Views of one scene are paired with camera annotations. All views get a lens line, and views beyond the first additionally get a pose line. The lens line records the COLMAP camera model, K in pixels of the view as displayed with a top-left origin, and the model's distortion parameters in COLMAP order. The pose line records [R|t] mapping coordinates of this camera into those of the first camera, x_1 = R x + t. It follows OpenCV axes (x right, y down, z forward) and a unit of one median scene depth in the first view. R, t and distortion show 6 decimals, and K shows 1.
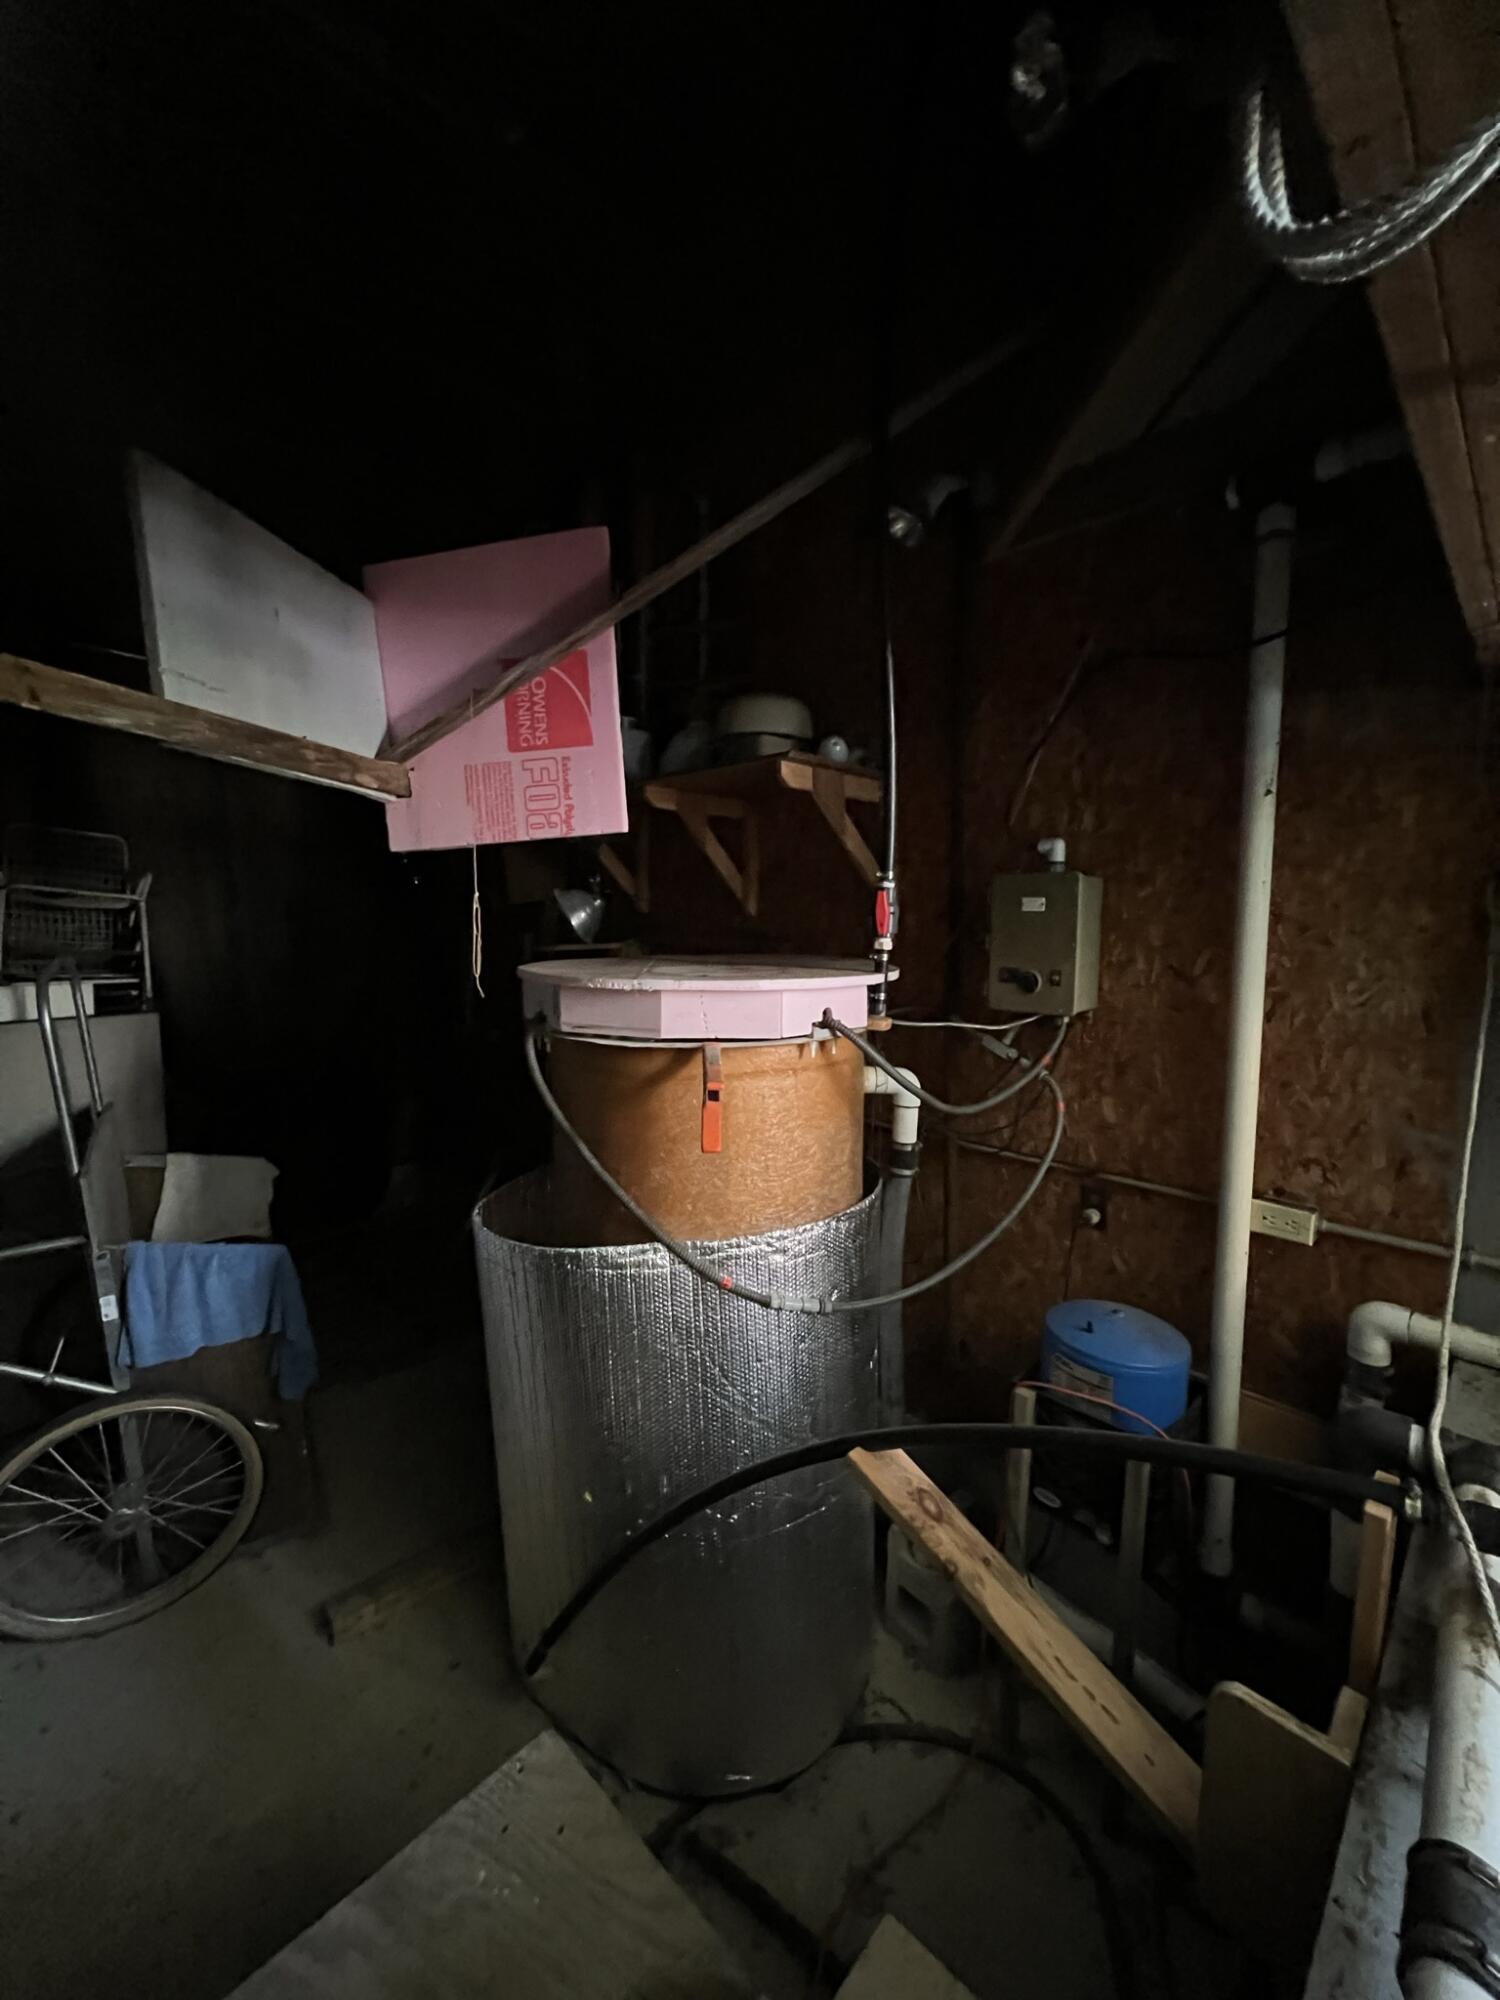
lens RADIAL K [[803.6, 0, 753.7], [0, 803.6, 1004.0], [0, 0, 1]] dist [0.001772, -0.000040]
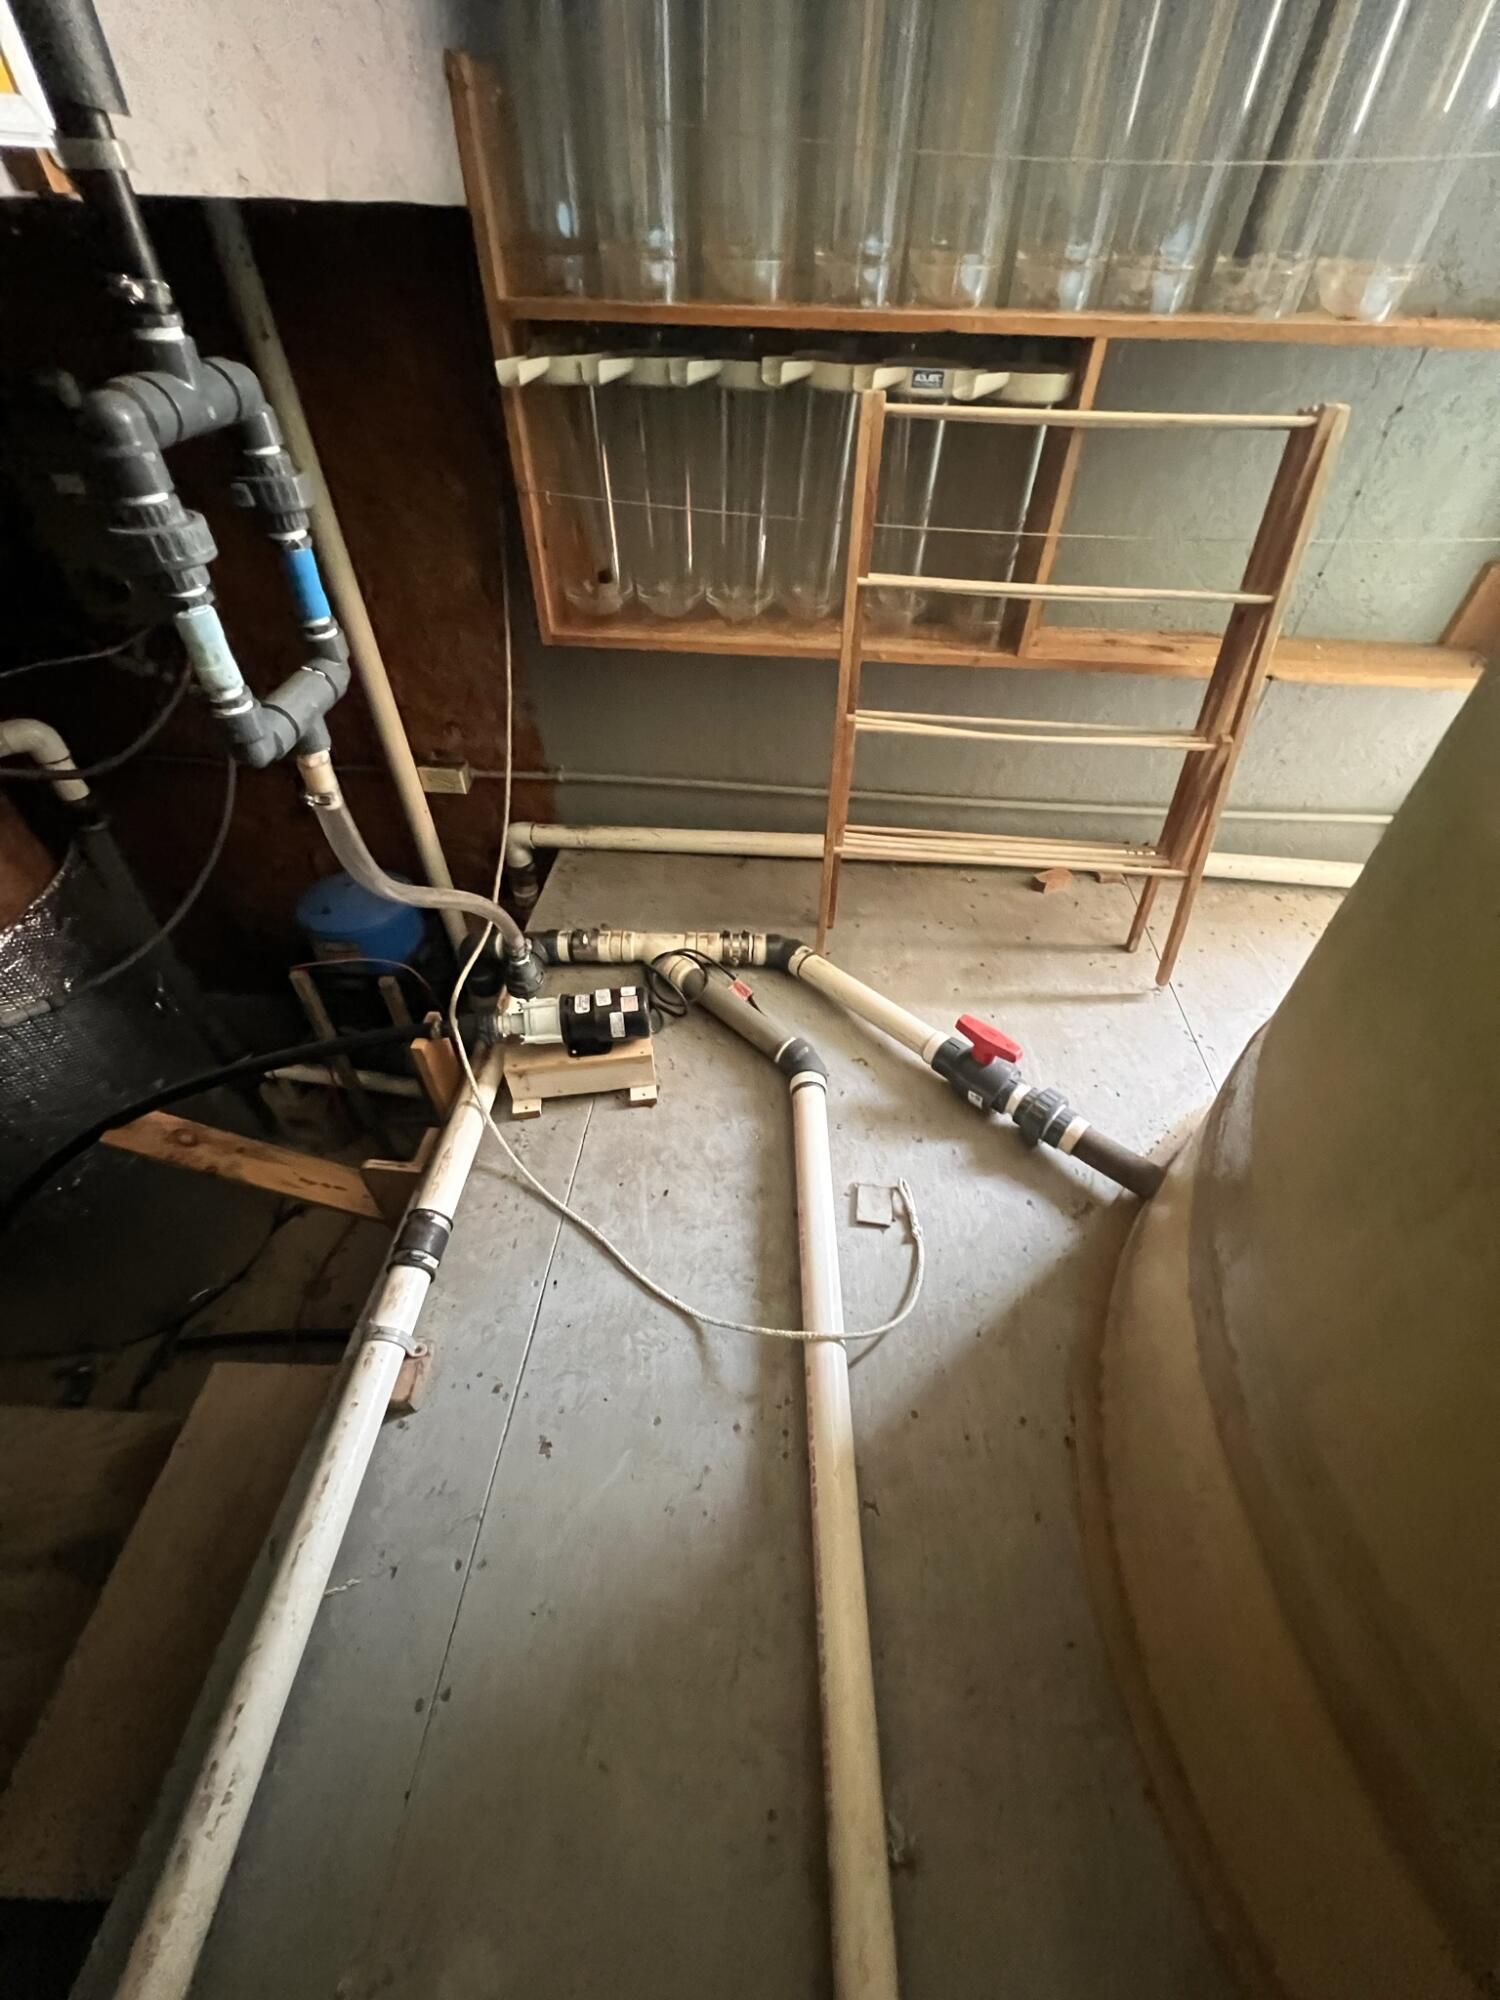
lens RADIAL K [[803.6, 0, 748.8], [0, 803.6, 1008.9], [0, 0, 1]] dist [0.001772, -0.000040]
pose [[0.756112, -0.460510, 0.465000, 0.376996], [0.066303, 0.760777, 0.645618, -0.306245], [-0.651075, -0.457329, 0.605765, -0.281749]]
